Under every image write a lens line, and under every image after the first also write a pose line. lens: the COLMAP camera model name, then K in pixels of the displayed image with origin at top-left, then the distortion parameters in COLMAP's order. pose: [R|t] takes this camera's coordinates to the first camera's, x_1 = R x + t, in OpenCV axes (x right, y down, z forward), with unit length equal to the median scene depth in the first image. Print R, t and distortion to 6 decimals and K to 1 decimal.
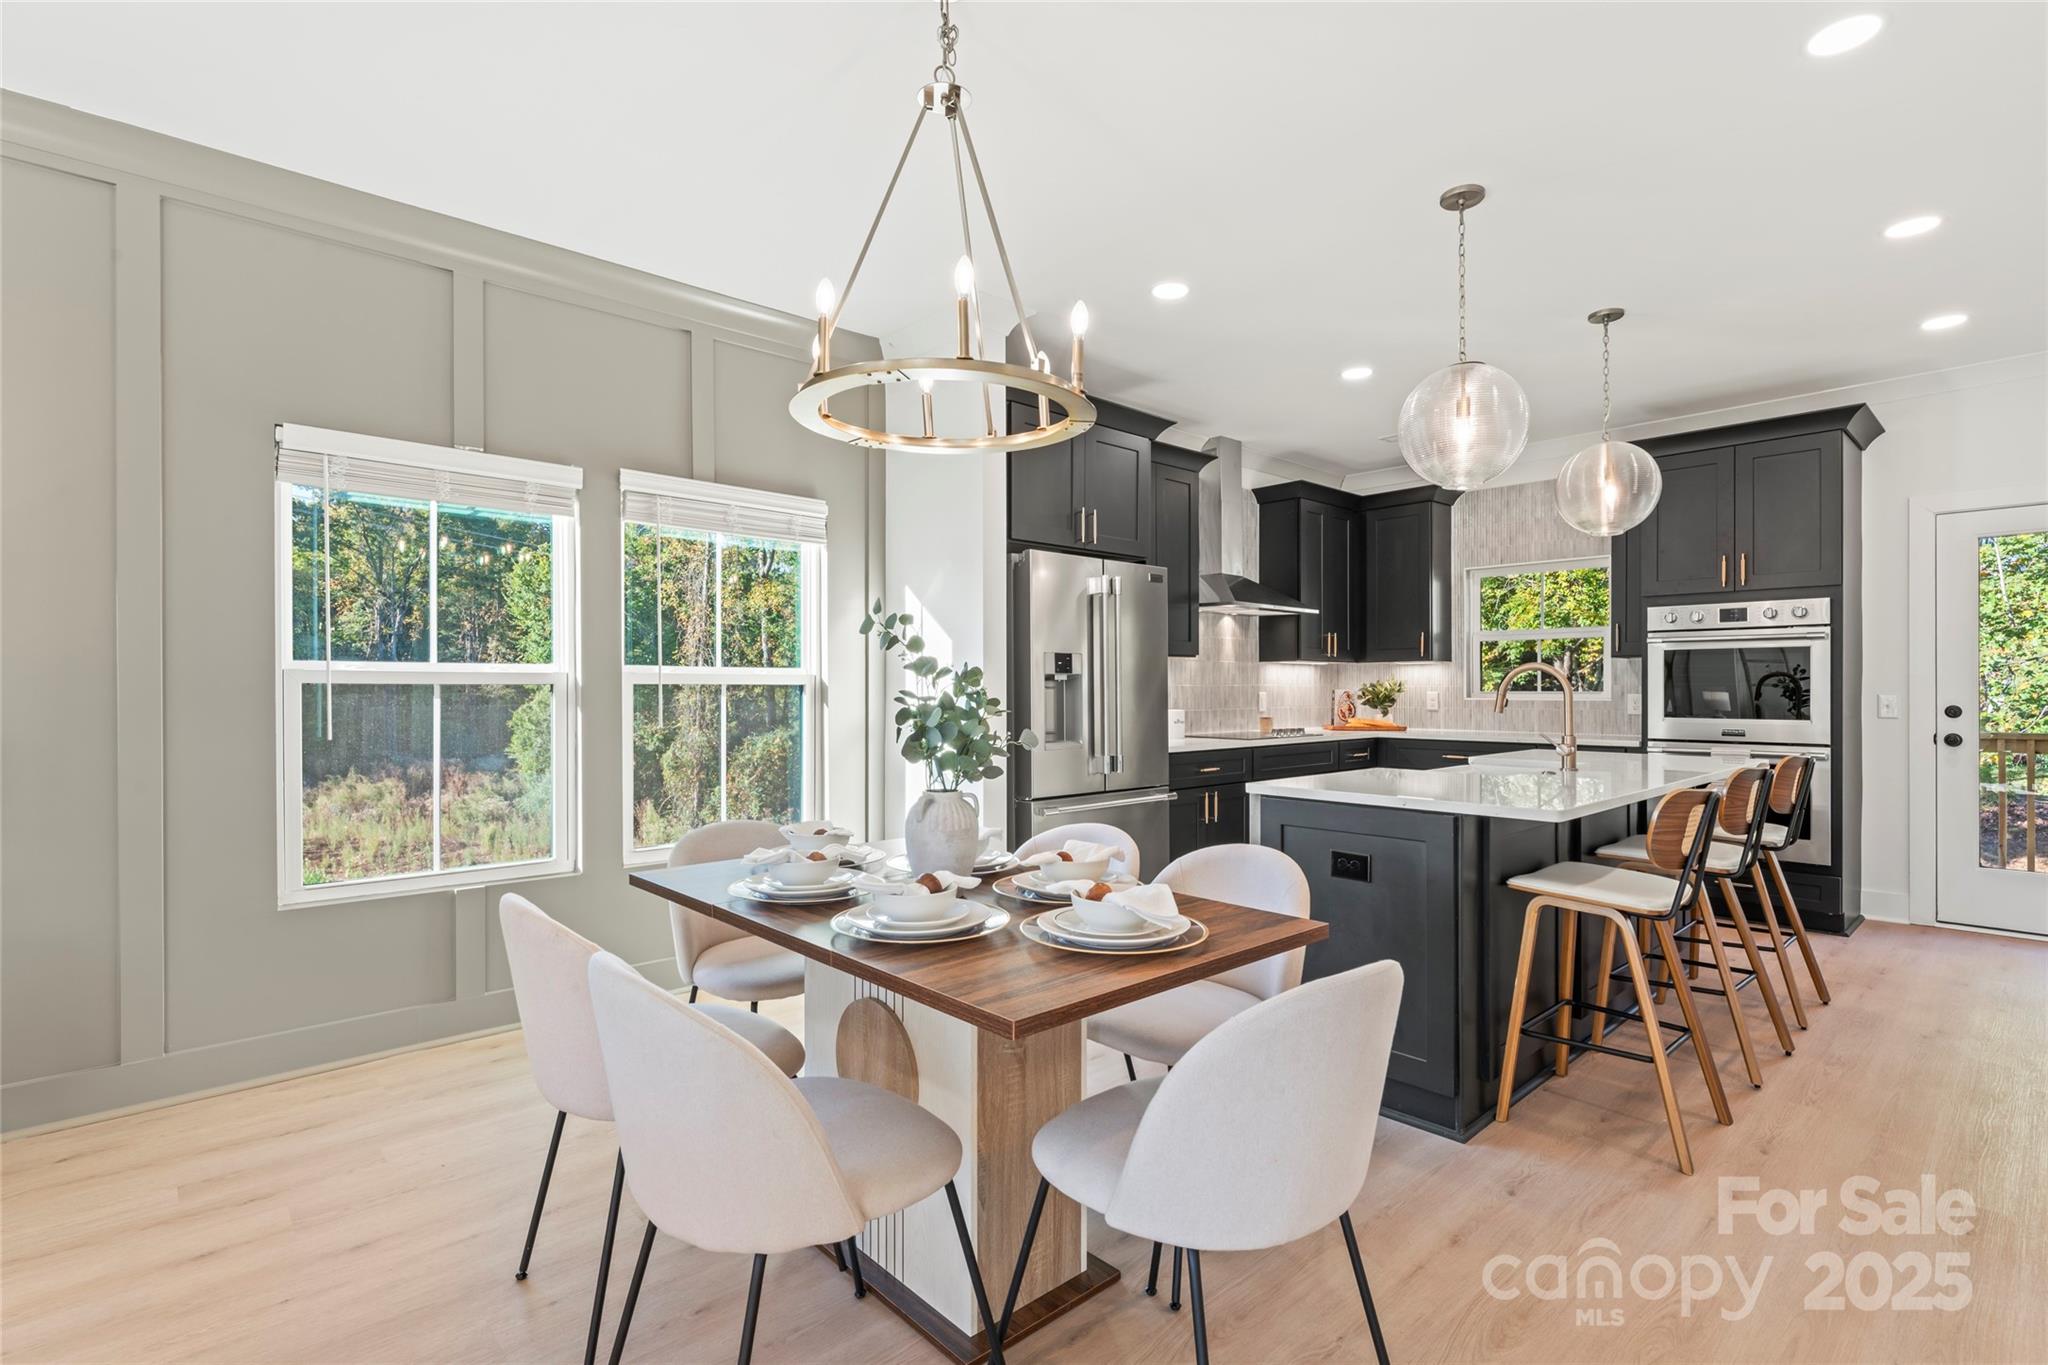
lens RADIAL K [[957.3, 0, 1025.7], [0, 957.3, 687.6], [0, 0, 1]] dist [-0.001673, -0.000096]
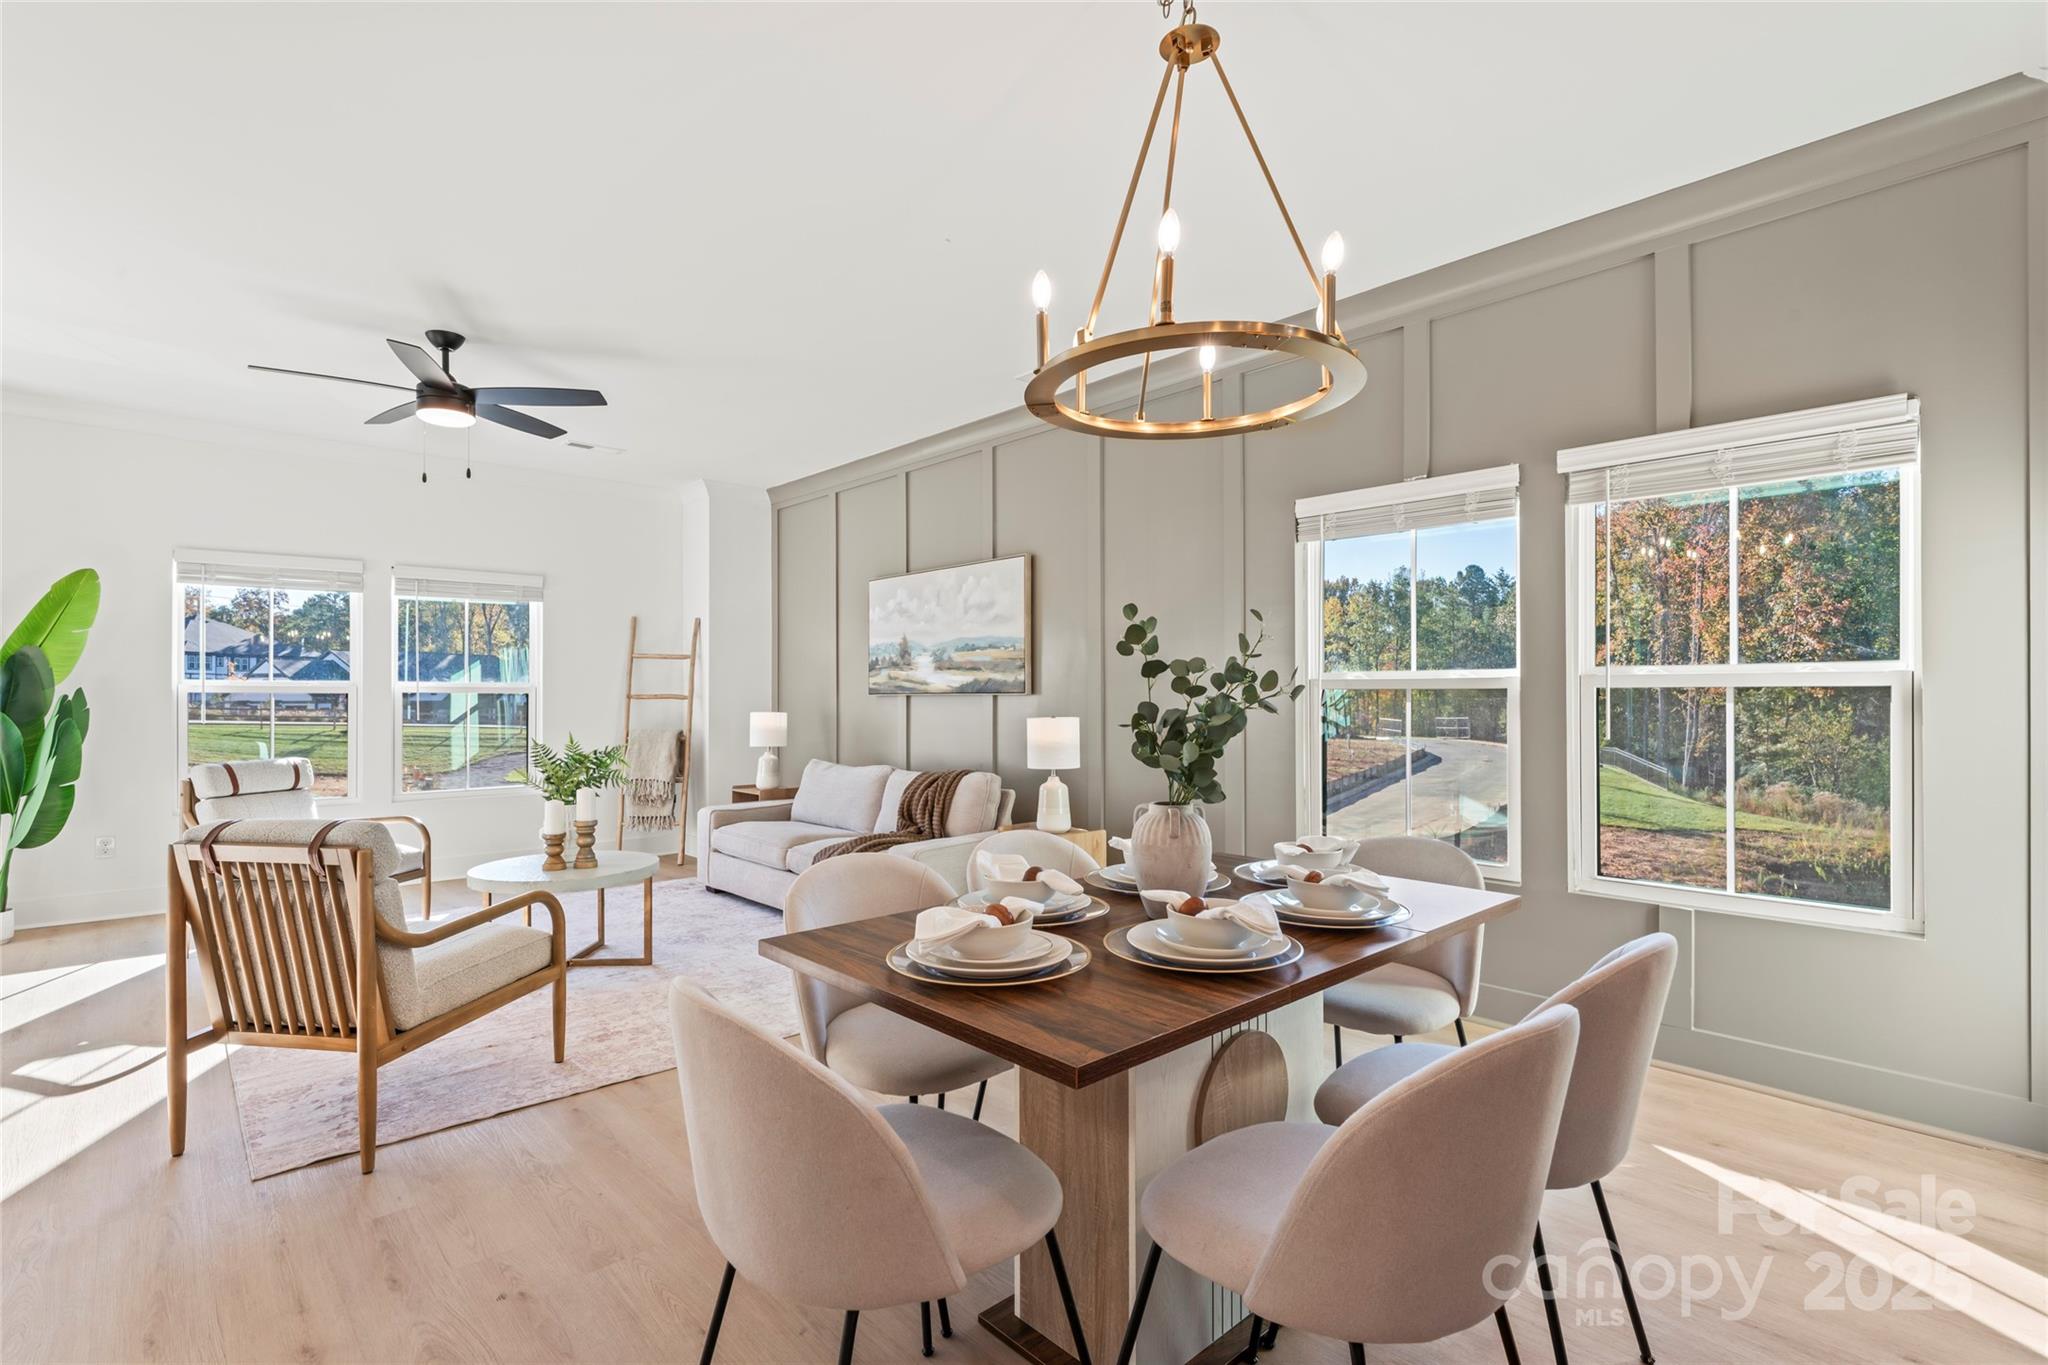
lens RADIAL K [[950.6, 0, 1017.1], [0, 950.6, 689.3], [0, 0, 1]] dist [0.003072, 0.000359]
pose [[-0.000990, -0.007646, -0.999970, 0.356528], [-0.000179, 0.999971, -0.007646, 0.003037], [0.999999, 0.000172, -0.000991, 0.363593]]
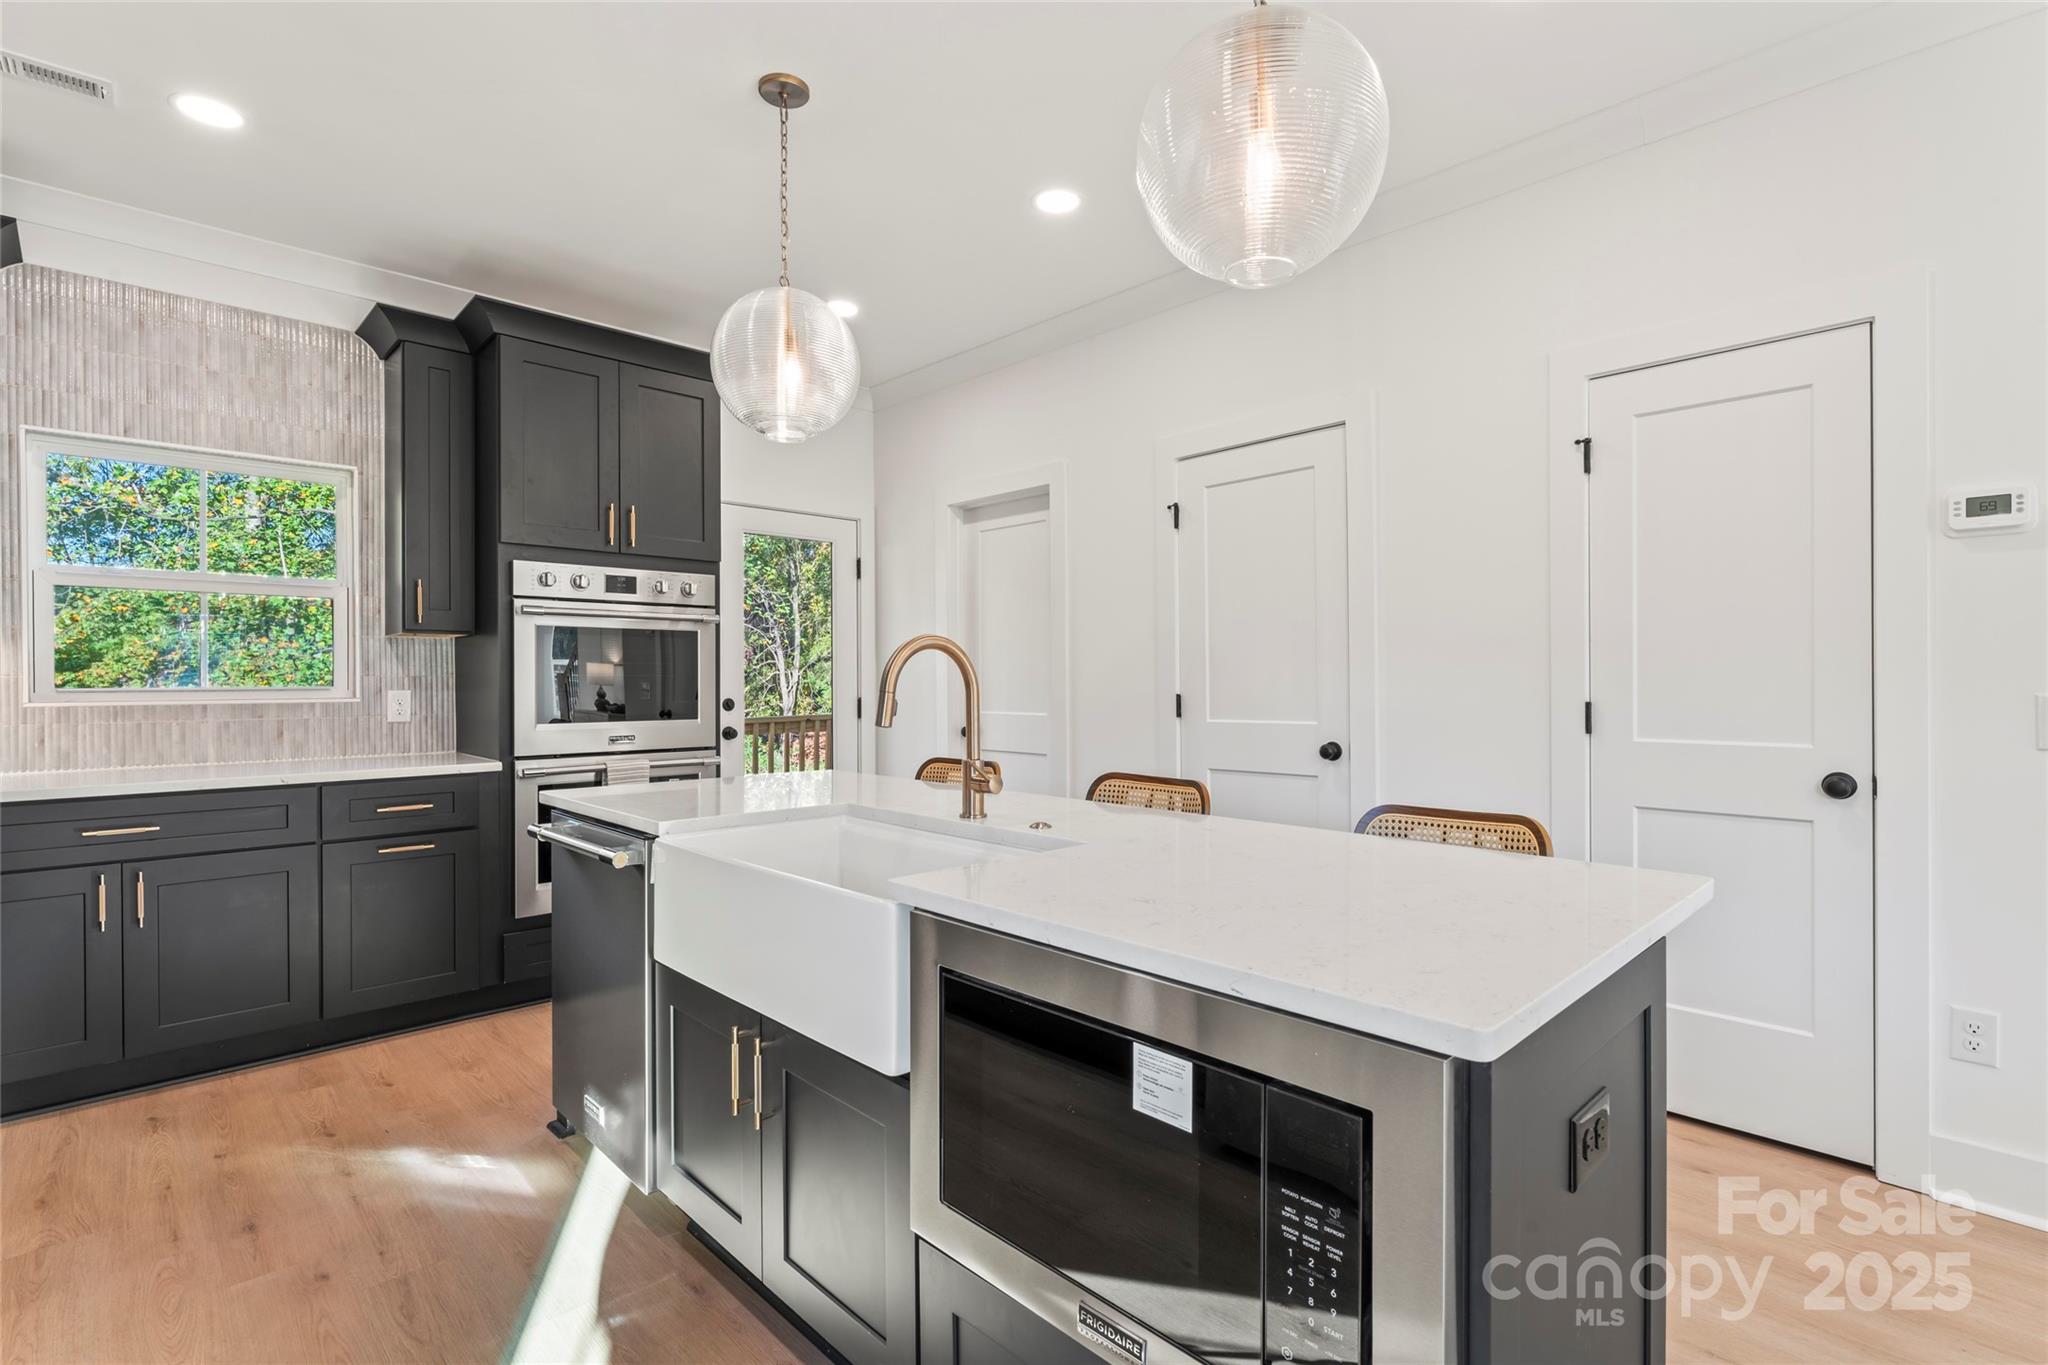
lens RADIAL K [[966.5, 0, 994.4], [0, 966.5, 682.1], [0, 0, 1]] dist [0.001397, -0.000145]
pose [[-0.016797, 0.002929, 0.999855, -0.029328], [0.001640, 0.999994, -0.002902, 0.004055], [-0.999858, 0.001591, -0.016802, 0.714938]]
